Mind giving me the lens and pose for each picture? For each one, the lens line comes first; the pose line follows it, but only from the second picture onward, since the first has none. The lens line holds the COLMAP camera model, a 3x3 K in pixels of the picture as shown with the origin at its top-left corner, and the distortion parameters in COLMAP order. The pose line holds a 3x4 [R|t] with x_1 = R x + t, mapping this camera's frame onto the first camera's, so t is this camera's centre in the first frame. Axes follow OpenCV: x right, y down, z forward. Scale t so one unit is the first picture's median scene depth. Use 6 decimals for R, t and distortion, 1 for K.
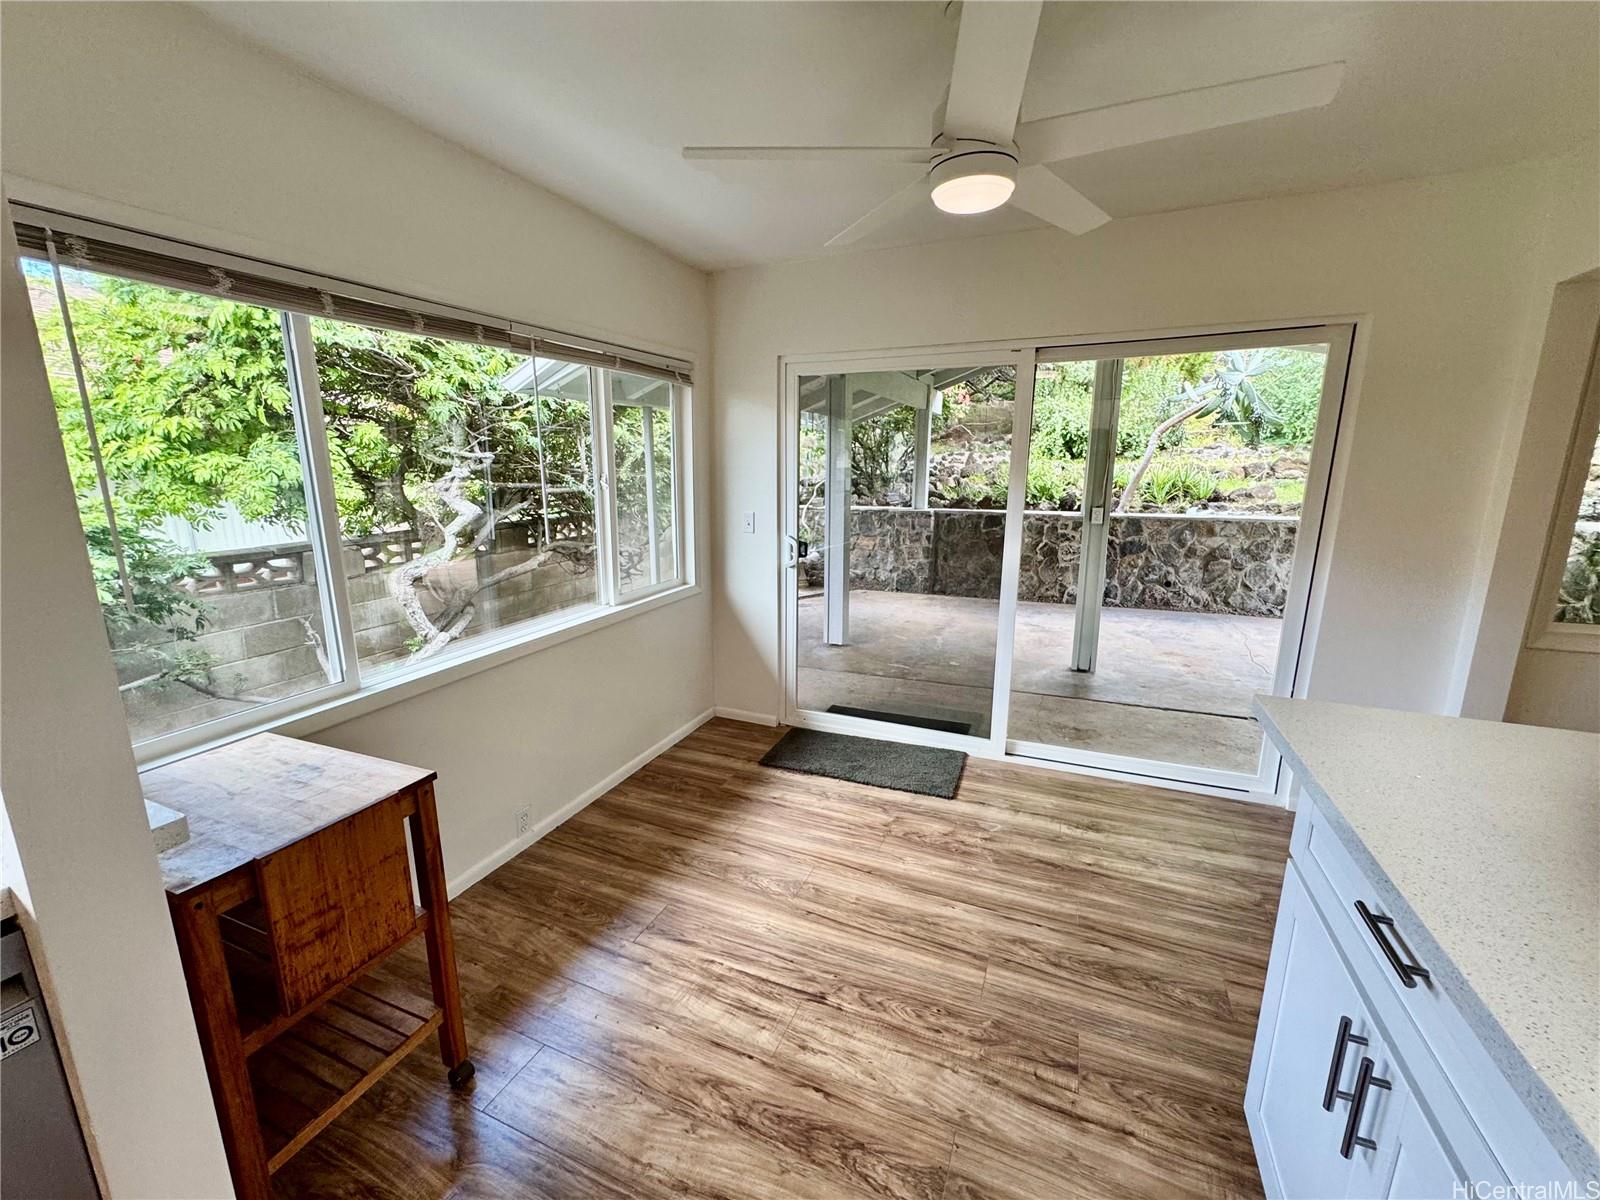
lens RADIAL K [[640.5, 0, 797.7], [0, 640.5, 597.3], [0, 0, 1]] dist [-0.004238, -0.000462]
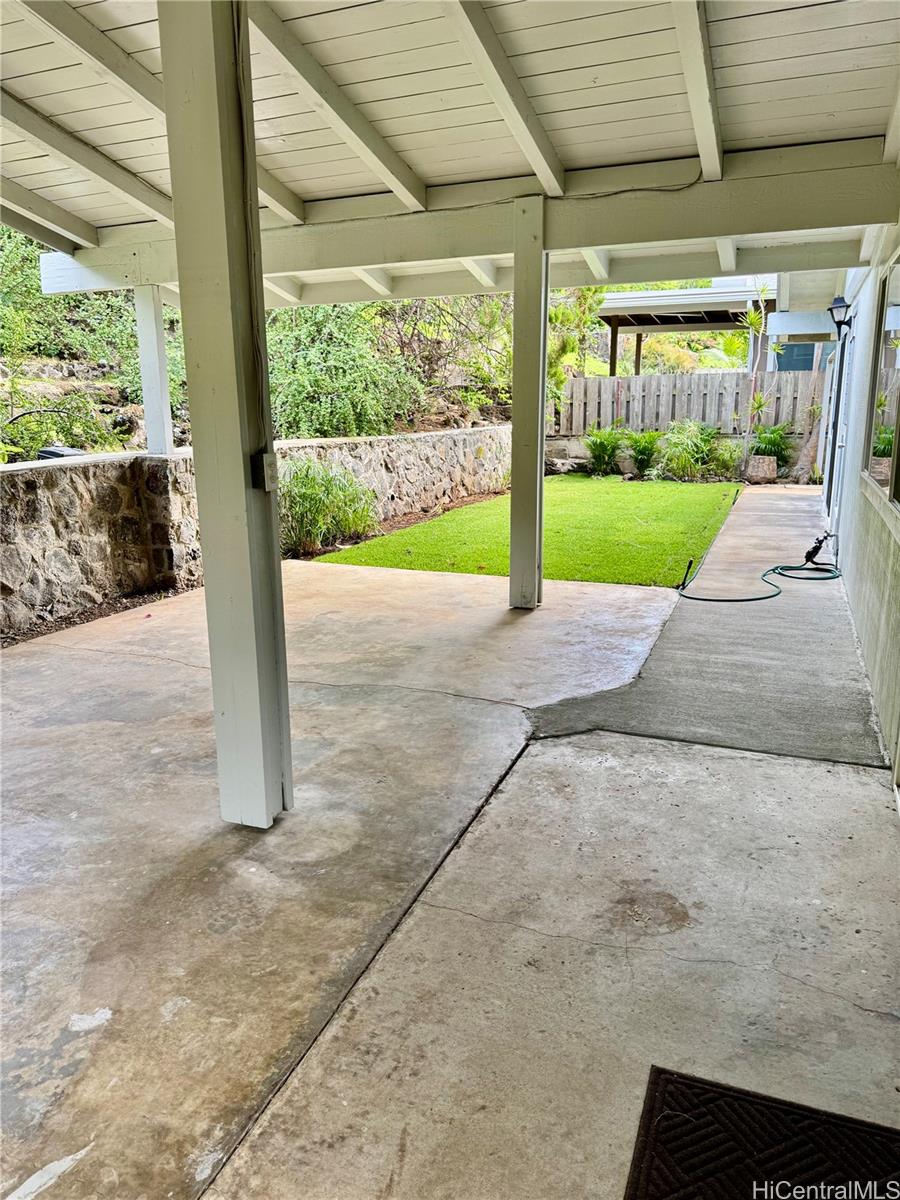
lens RADIAL K [[854.1, 0, 447.0], [0, 854.1, 601.5], [0, 0, 1]] dist [-0.006988, -0.003371]
pose [[-0.015620, -0.235484, 0.971753, -0.094752], [0.219676, 0.947317, 0.233094, -0.136809], [-0.975448, 0.217112, 0.036933, 0.798988]]
